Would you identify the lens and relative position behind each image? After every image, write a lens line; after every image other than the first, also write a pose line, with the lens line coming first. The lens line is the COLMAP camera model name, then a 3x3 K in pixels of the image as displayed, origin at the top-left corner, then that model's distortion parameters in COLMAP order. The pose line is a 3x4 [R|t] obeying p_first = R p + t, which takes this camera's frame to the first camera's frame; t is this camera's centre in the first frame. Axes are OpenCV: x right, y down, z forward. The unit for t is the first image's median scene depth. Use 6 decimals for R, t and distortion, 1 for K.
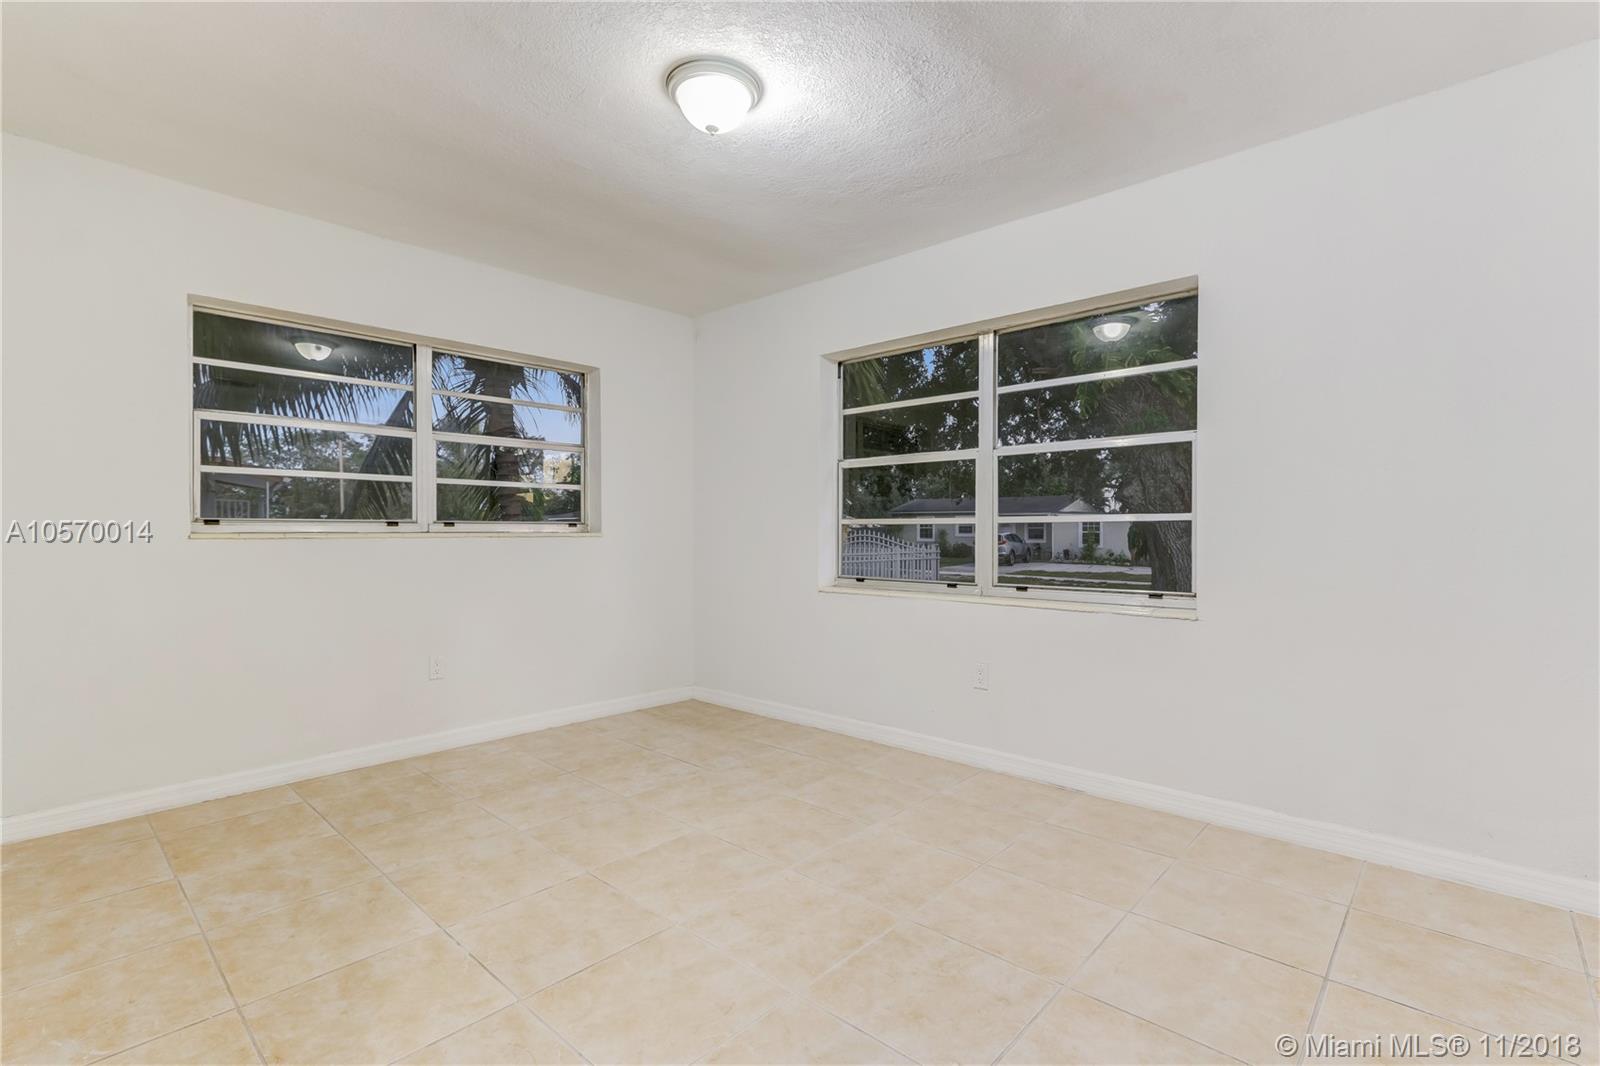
lens RADIAL K [[729.0, 0, 789.3], [0, 729.0, 531.7], [0, 0, 1]] dist [-0.003579, -0.000234]
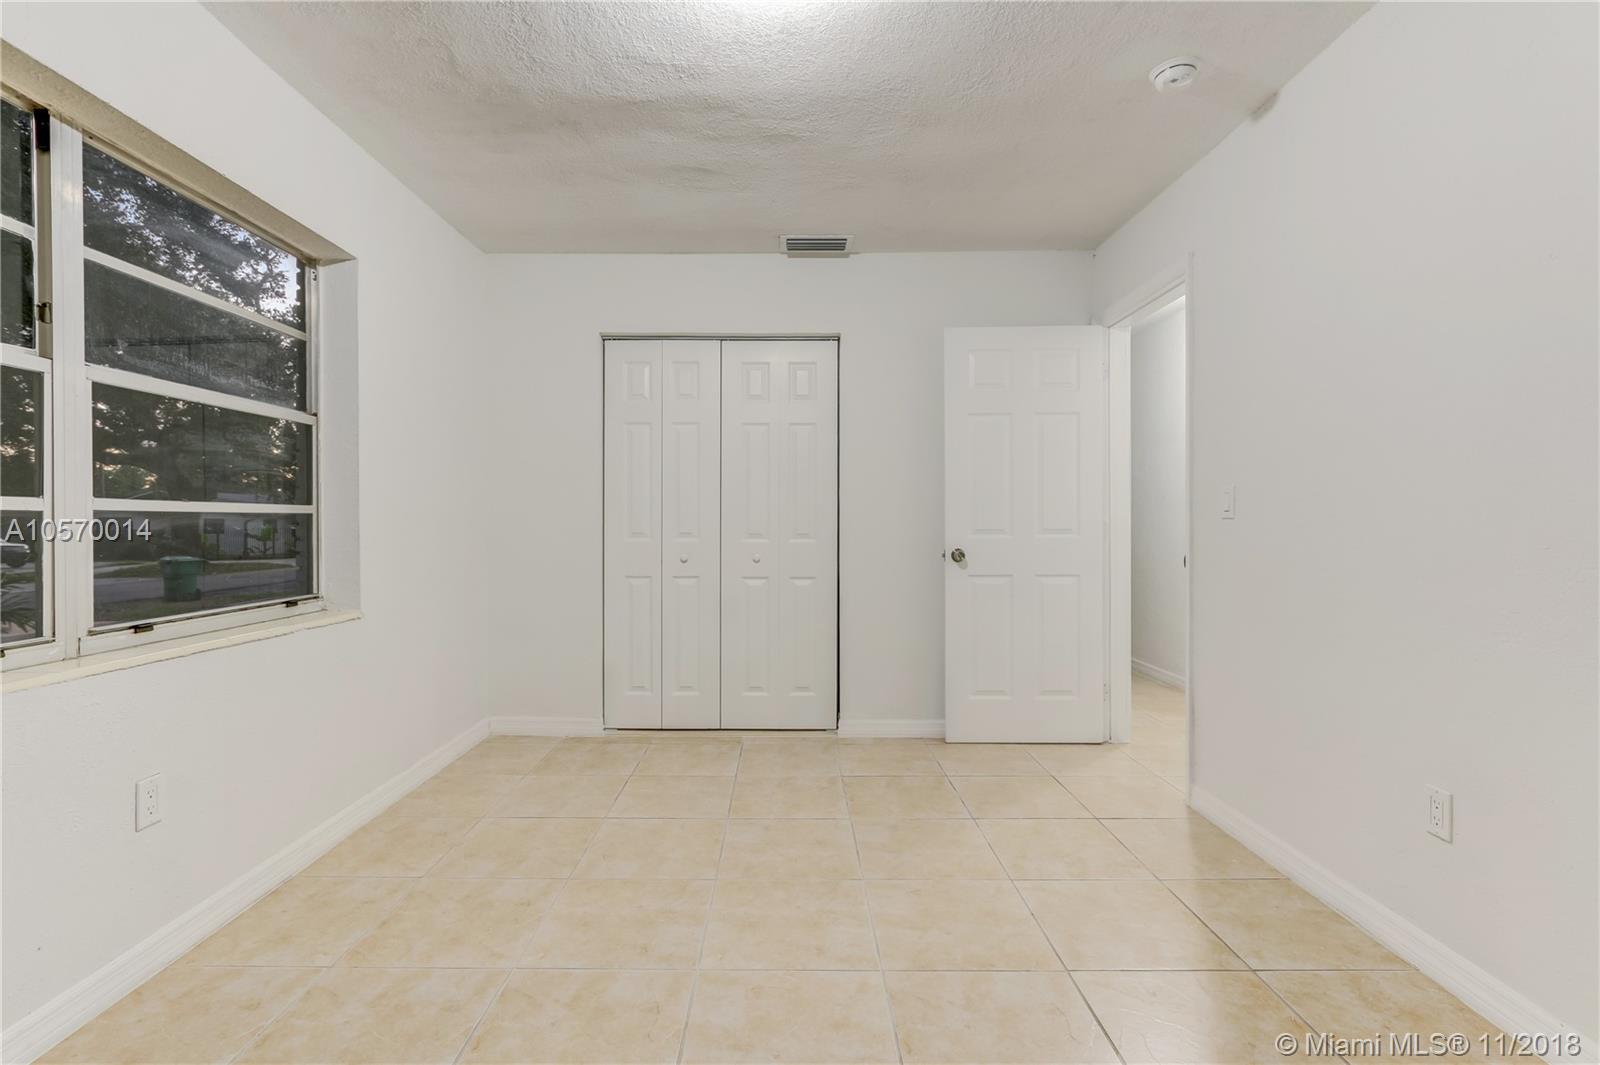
lens RADIAL K [[729.0, 0, 797.0], [0, 729.0, 528.1], [0, 0, 1]] dist [-0.003579, -0.000234]
pose [[-0.690290, -0.003573, 0.723524, -0.507894], [0.004466, 0.999948, 0.009198, -0.002940], [-0.723519, 0.009580, -0.690238, 1.183871]]
